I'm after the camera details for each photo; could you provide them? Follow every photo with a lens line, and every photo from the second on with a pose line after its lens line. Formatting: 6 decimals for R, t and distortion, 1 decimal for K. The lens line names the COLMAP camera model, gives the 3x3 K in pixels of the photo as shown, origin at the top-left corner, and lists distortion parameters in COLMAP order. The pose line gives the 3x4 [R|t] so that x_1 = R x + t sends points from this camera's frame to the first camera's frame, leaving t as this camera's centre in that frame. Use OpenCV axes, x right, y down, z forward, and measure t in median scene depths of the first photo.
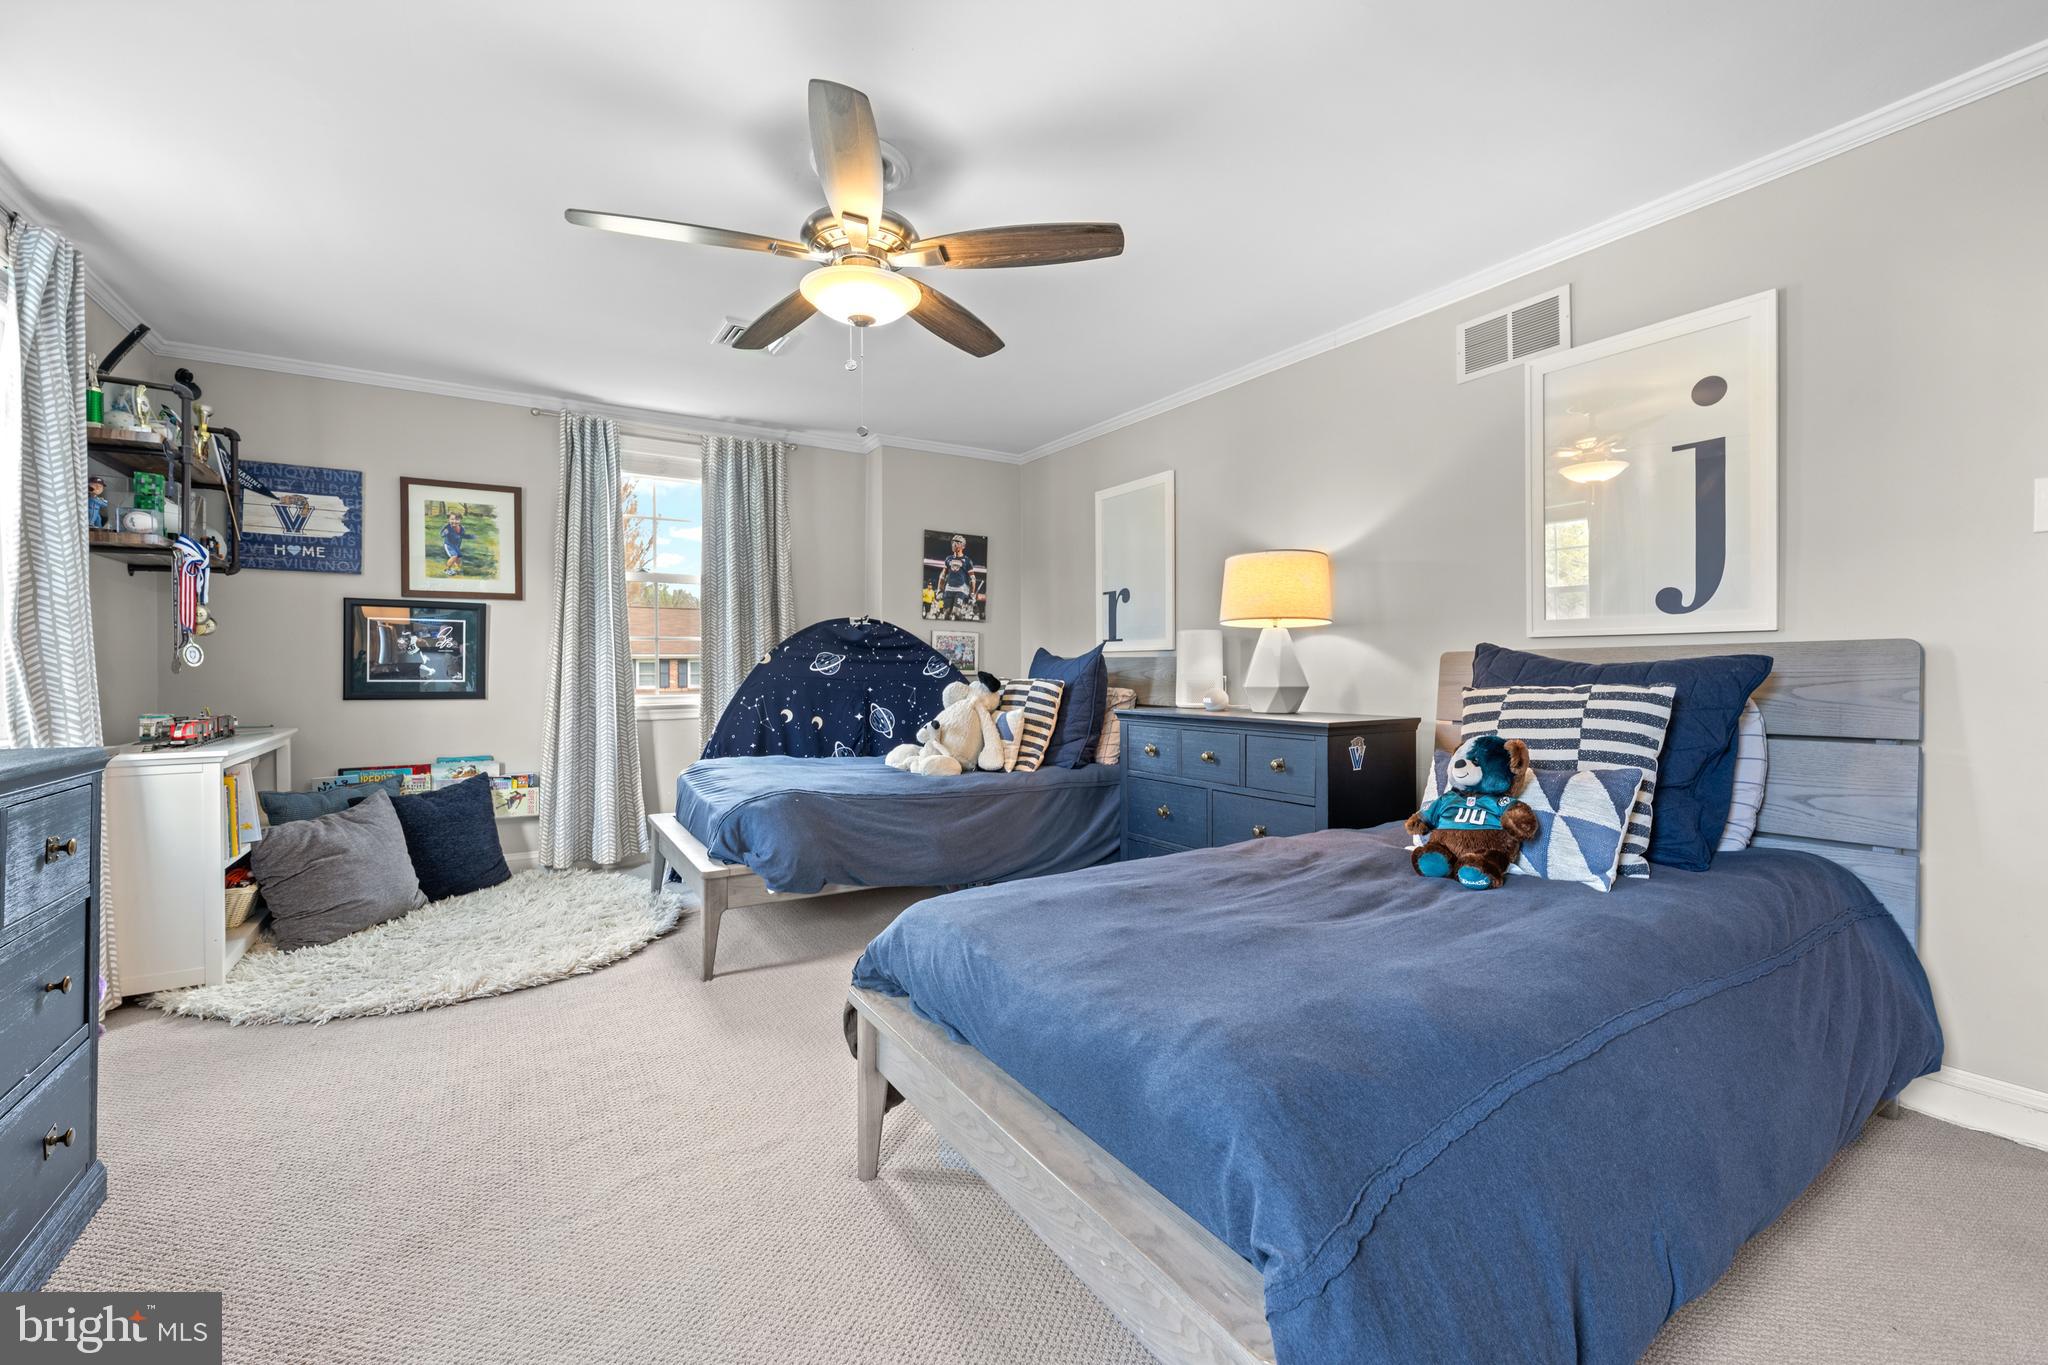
lens RADIAL K [[820.1, 0, 1018.9], [0, 820.1, 665.7], [0, 0, 1]] dist [-0.000808, -0.000122]
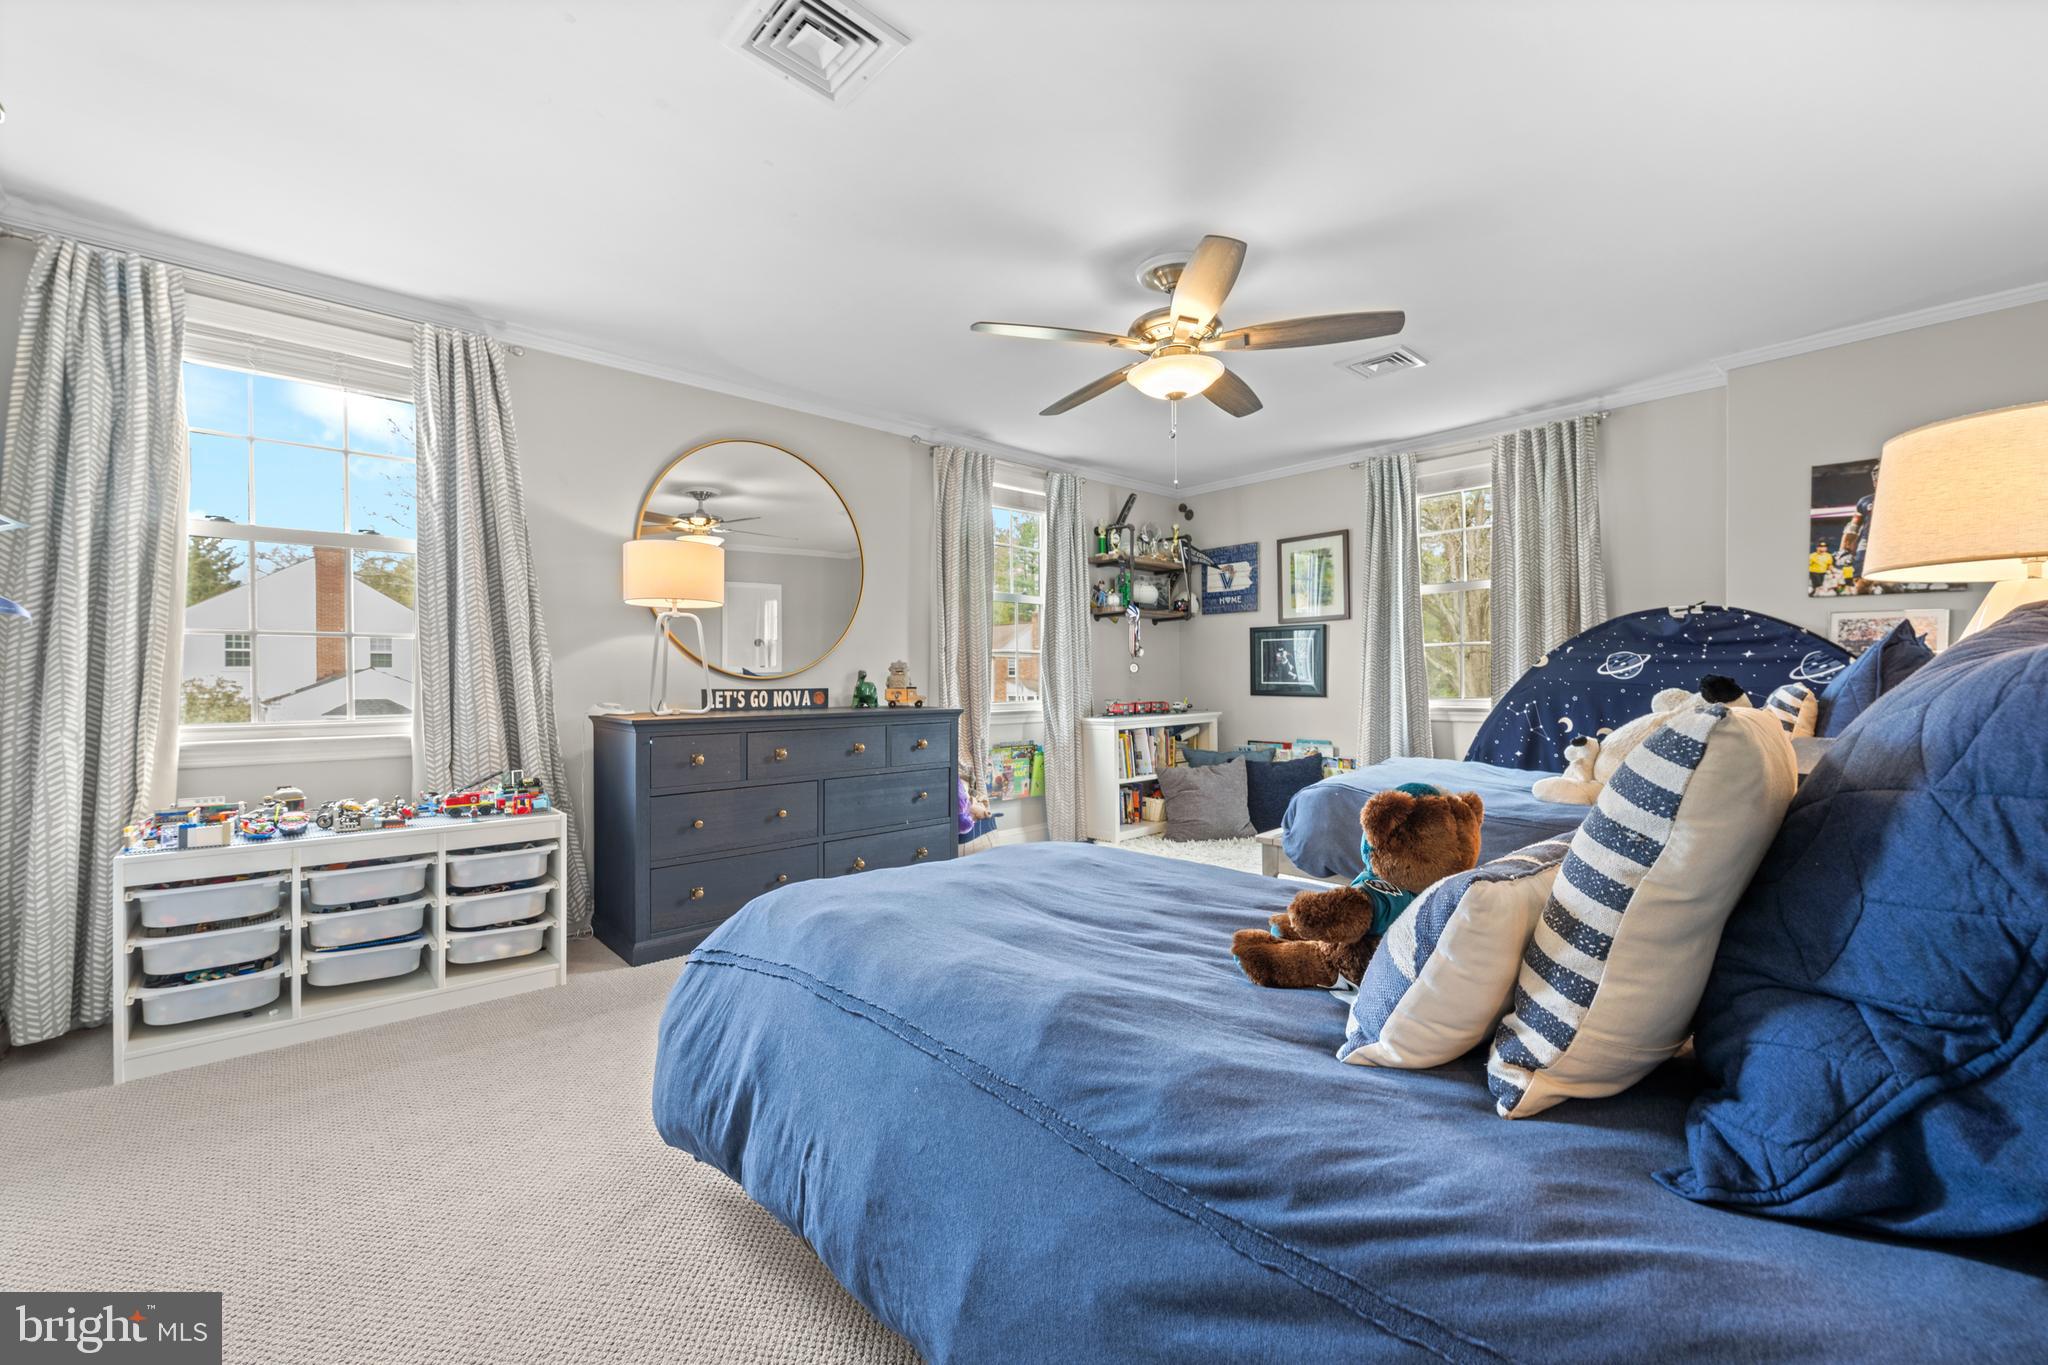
lens RADIAL K [[820.1, 0, 1025.8], [0, 820.1, 682.7], [0, 0, 1]] dist [-0.000808, -0.000122]
pose [[0.189697, 0.004007, -0.981834, 0.534759], [0.008567, 0.999947, 0.005736, 0.005698], [0.981805, -0.009500, 0.189653, 0.280820]]
